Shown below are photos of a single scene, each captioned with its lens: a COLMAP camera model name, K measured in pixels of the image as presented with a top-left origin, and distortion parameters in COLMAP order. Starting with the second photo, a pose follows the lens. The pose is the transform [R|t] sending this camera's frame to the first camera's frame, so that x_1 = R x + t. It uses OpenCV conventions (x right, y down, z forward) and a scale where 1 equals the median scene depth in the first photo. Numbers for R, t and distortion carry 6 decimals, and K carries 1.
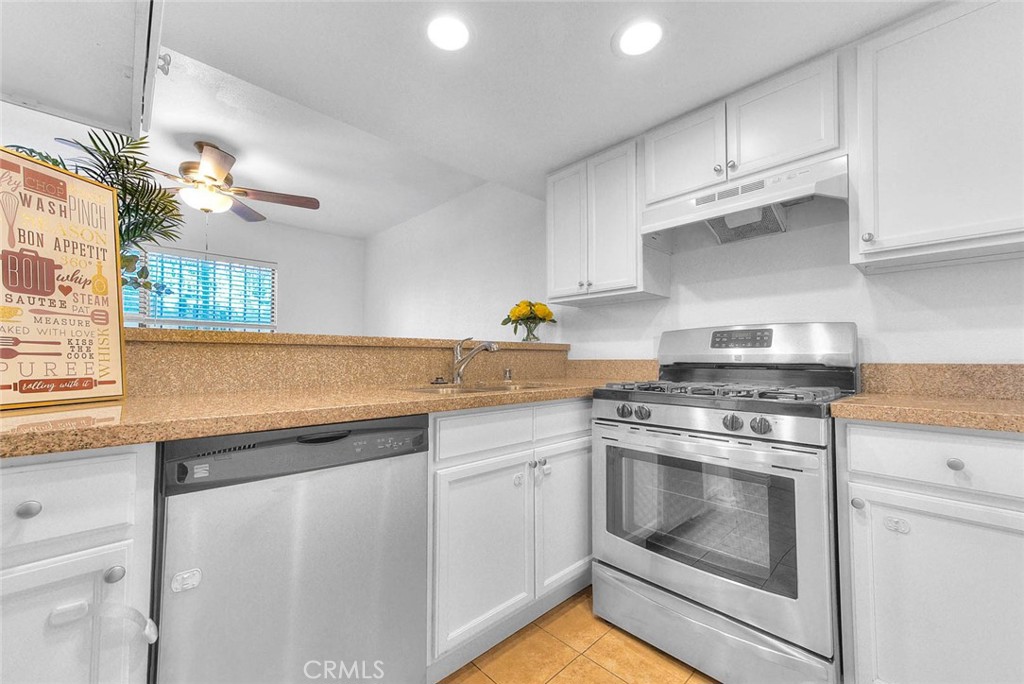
lens RADIAL K [[410.9, 0, 516.2], [0, 410.9, 347.6], [0, 0, 1]] dist [0.025788, 0.000321]
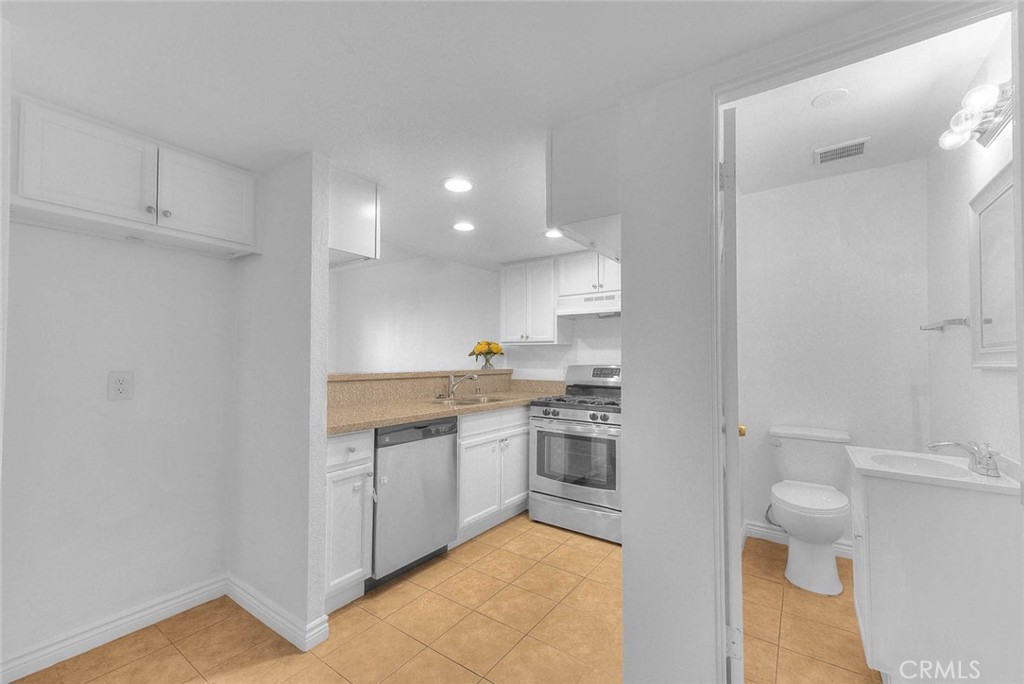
lens RADIAL K [[410.9, 0, 513.2], [0, 410.9, 347.1], [0, 0, 1]] dist [0.025788, 0.000321]
pose [[0.984432, 0.009872, 0.175491, -0.222559], [-0.009661, 0.999951, -0.002058, -0.138900], [-0.175503, 0.000330, 0.984479, -0.832484]]
